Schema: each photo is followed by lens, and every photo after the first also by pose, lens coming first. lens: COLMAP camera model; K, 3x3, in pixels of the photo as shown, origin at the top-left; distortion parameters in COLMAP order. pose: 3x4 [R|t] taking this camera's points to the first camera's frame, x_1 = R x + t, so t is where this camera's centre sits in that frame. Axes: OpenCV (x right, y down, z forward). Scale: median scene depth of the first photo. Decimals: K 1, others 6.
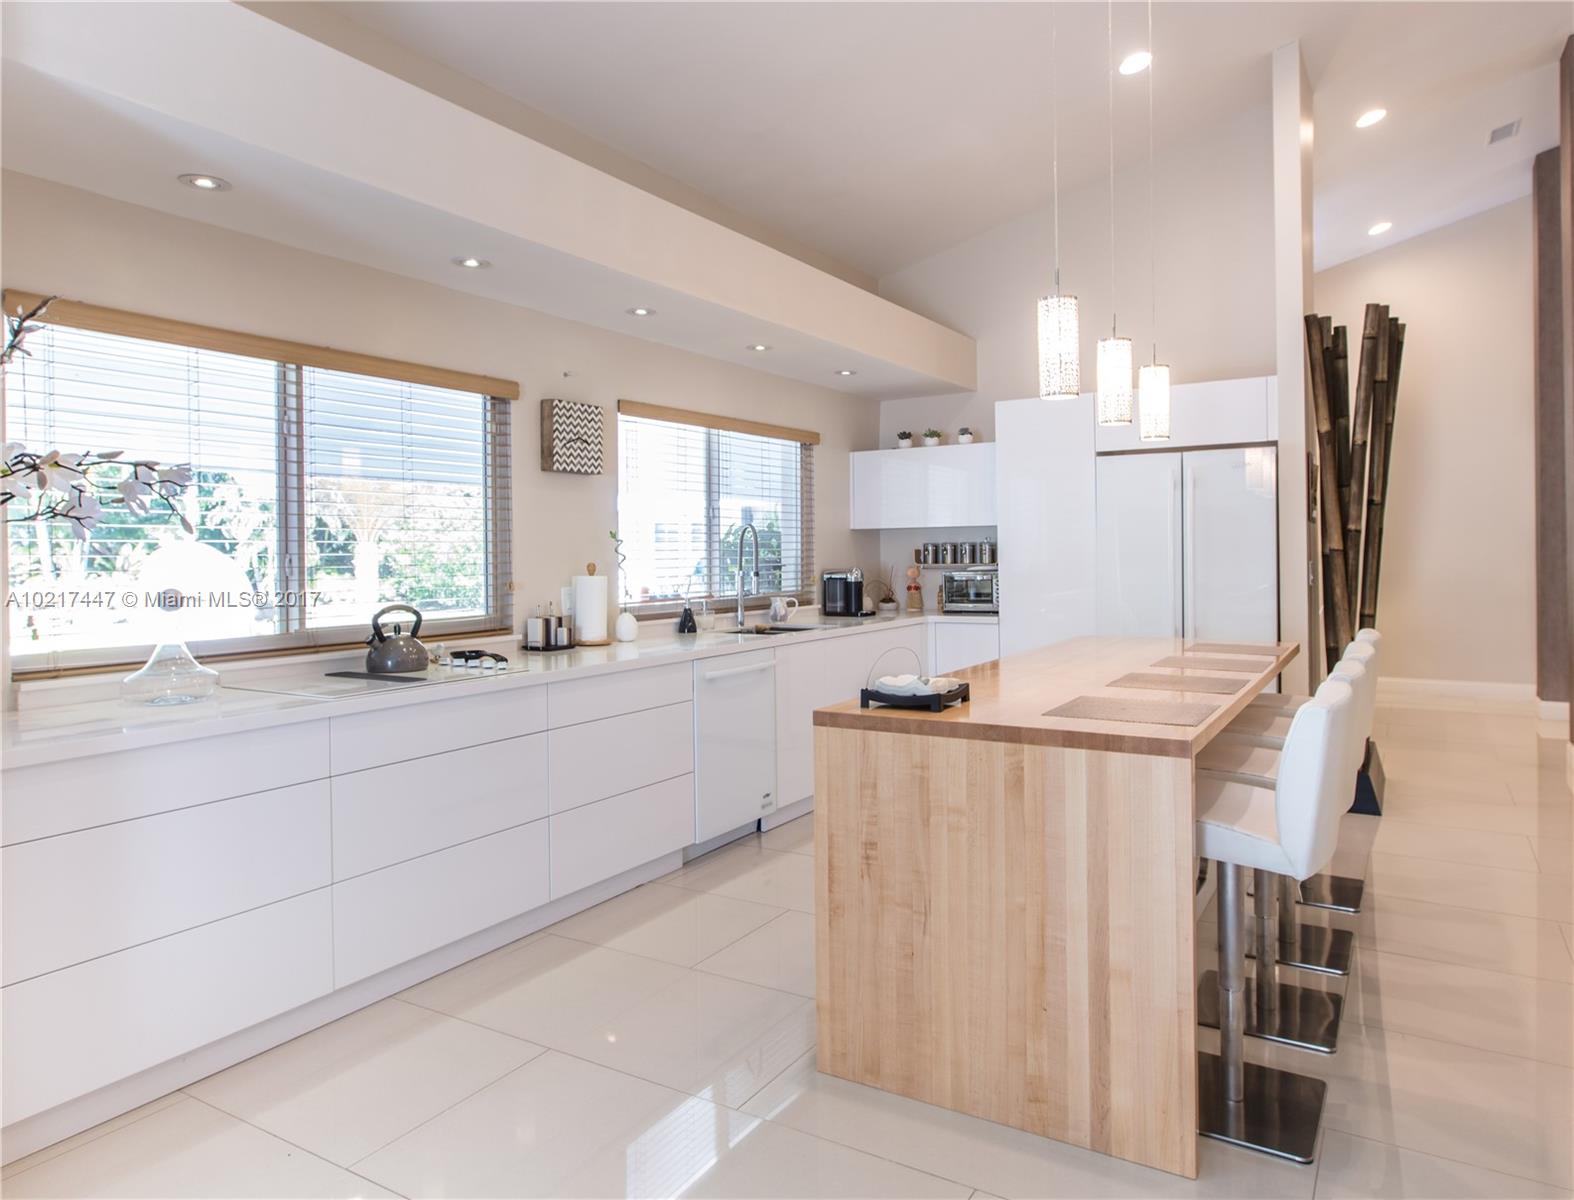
lens RADIAL K [[1024.8, 0, 788.5], [0, 1024.8, 561.3], [0, 0, 1]] dist [-0.003805, 0.000068]
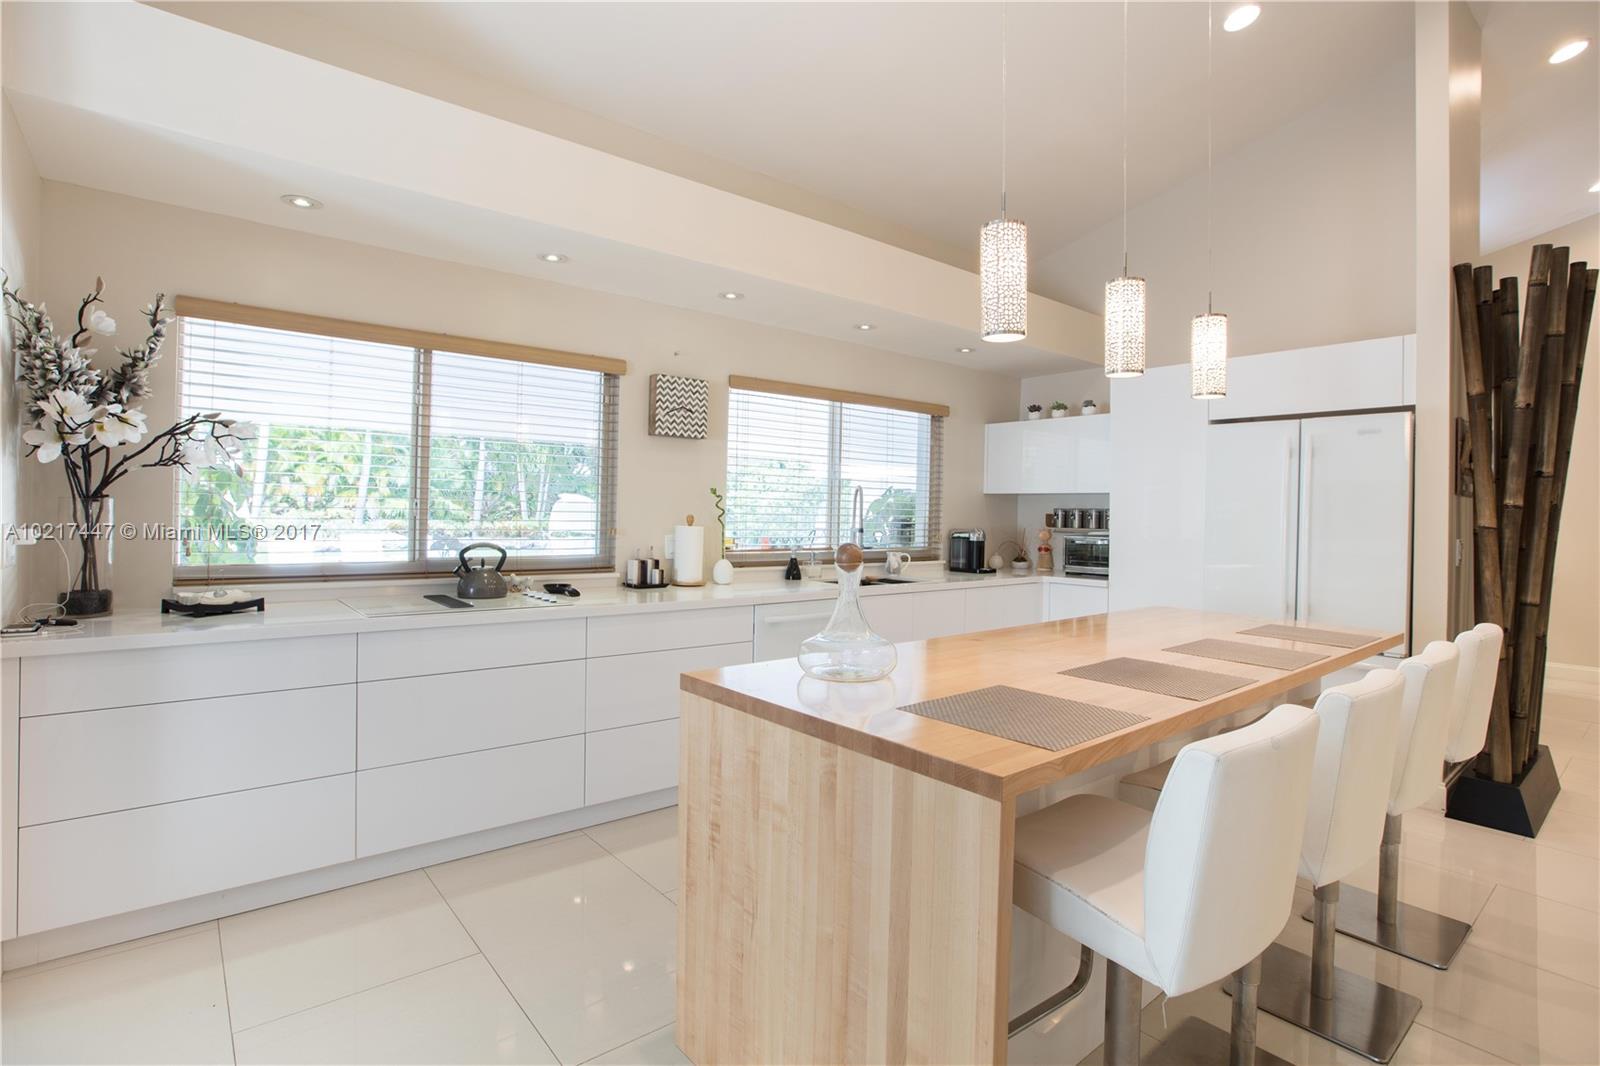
lens RADIAL K [[768.3, 0, 794.9], [0, 768.3, 517.4], [0, 0, 1]] dist [-0.062056, 0.027036]
pose [[0.941379, 0.032637, -0.335769, 0.211709], [-0.033538, 0.999433, 0.003117, -0.002160], [0.335680, 0.008327, 0.941939, 0.220268]]
